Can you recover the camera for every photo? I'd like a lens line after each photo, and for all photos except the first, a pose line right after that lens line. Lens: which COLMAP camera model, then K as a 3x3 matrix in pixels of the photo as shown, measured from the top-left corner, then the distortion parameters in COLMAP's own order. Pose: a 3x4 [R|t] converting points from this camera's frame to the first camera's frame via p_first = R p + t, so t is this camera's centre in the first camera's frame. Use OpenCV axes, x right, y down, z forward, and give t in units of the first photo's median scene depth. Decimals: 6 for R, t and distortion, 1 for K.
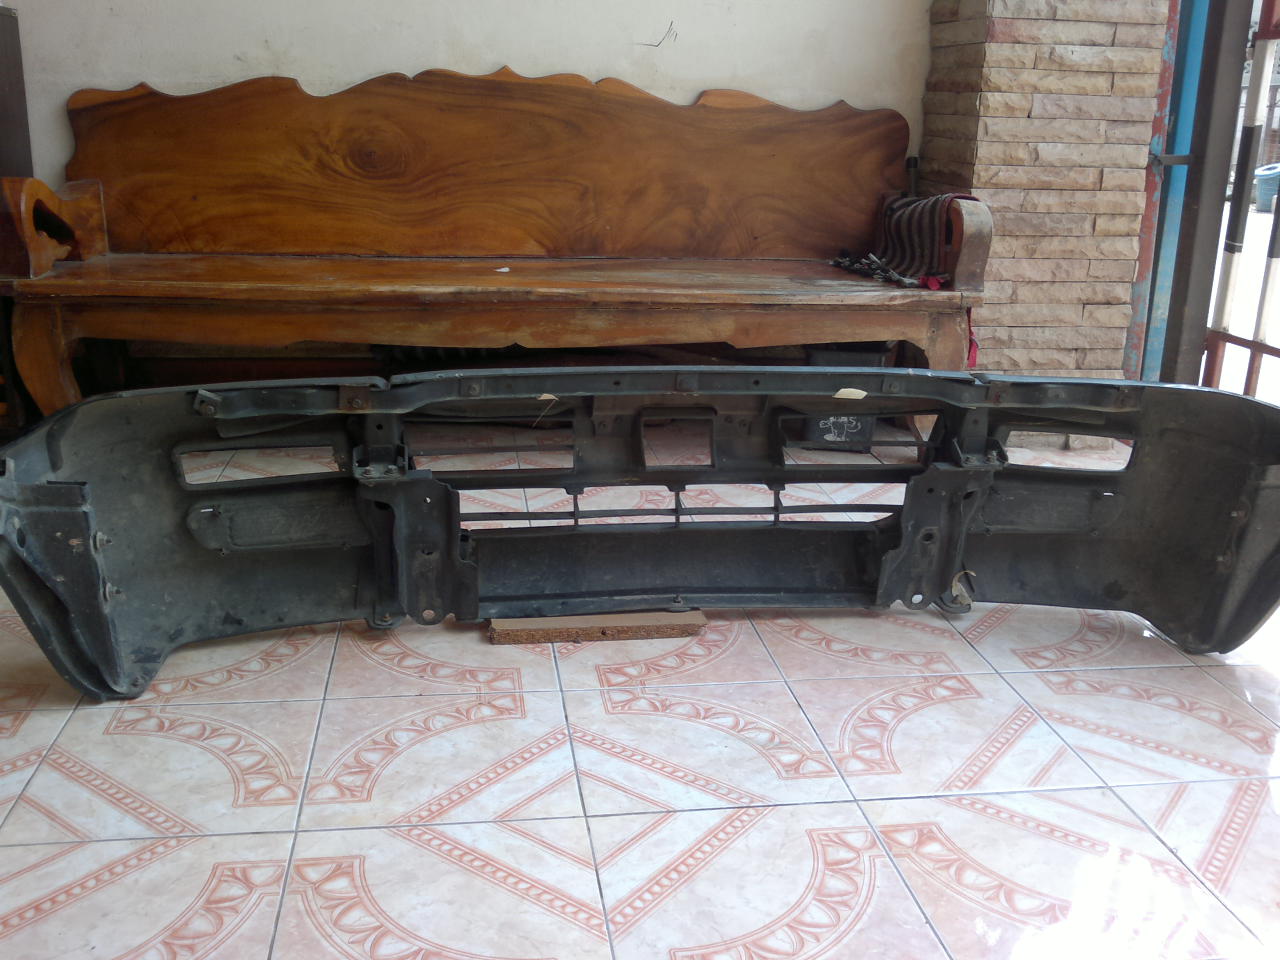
lens RADIAL K [[1211.5, 0, 637.4], [0, 1211.5, 485.7], [0, 0, 1]] dist [-0.031481, 0.000000]
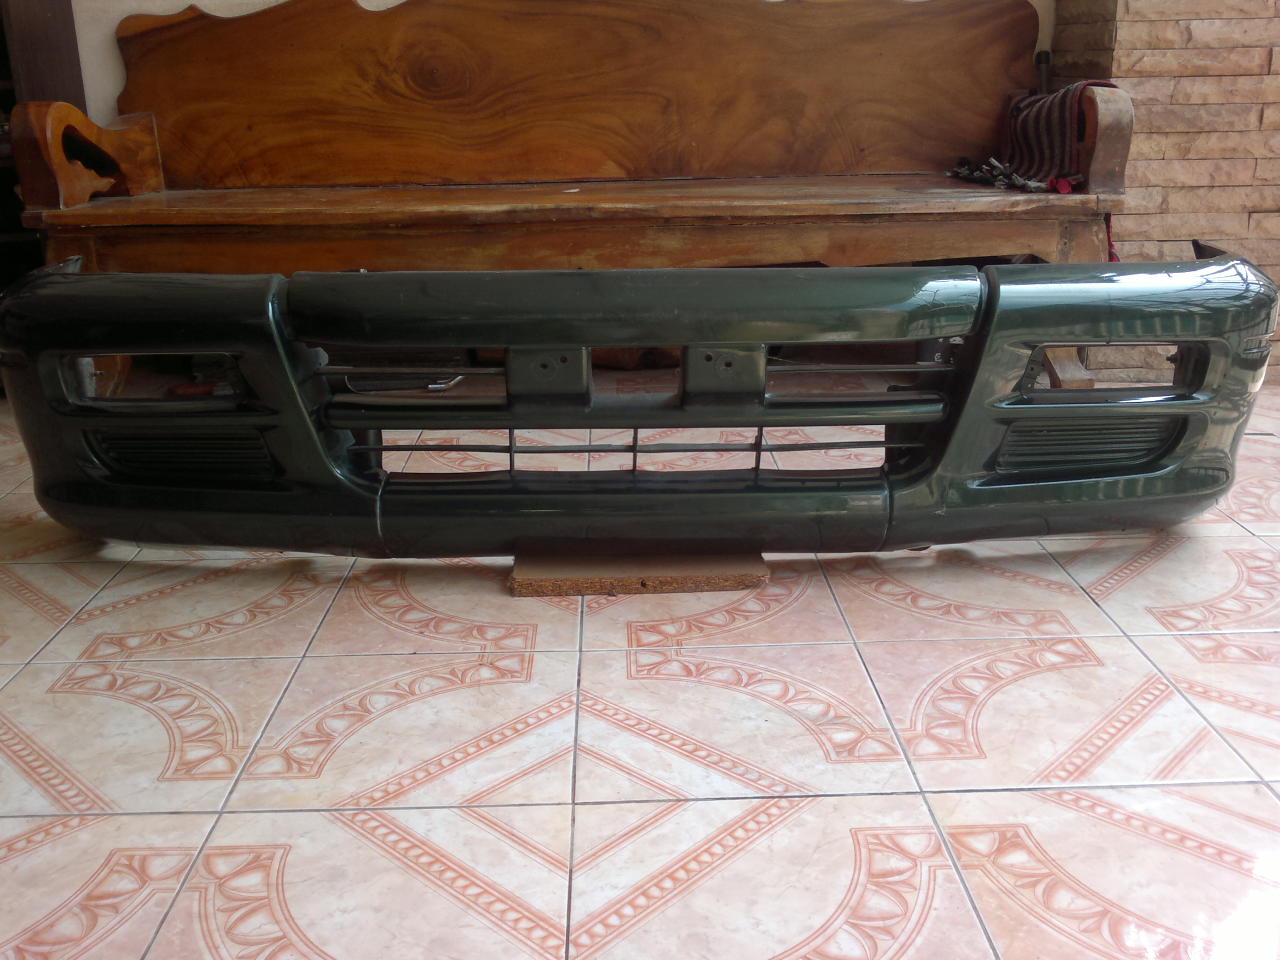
lens RADIAL K [[1211.5, 0, 642.8], [0, 1211.5, 473.5], [0, 0, 1]] dist [-0.031481, 0.000000]
pose [[0.991971, -0.006850, -0.126277, 0.080319], [0.008271, 0.999908, 0.010735, 0.035394], [0.126192, -0.011694, 0.991937, 0.162257]]
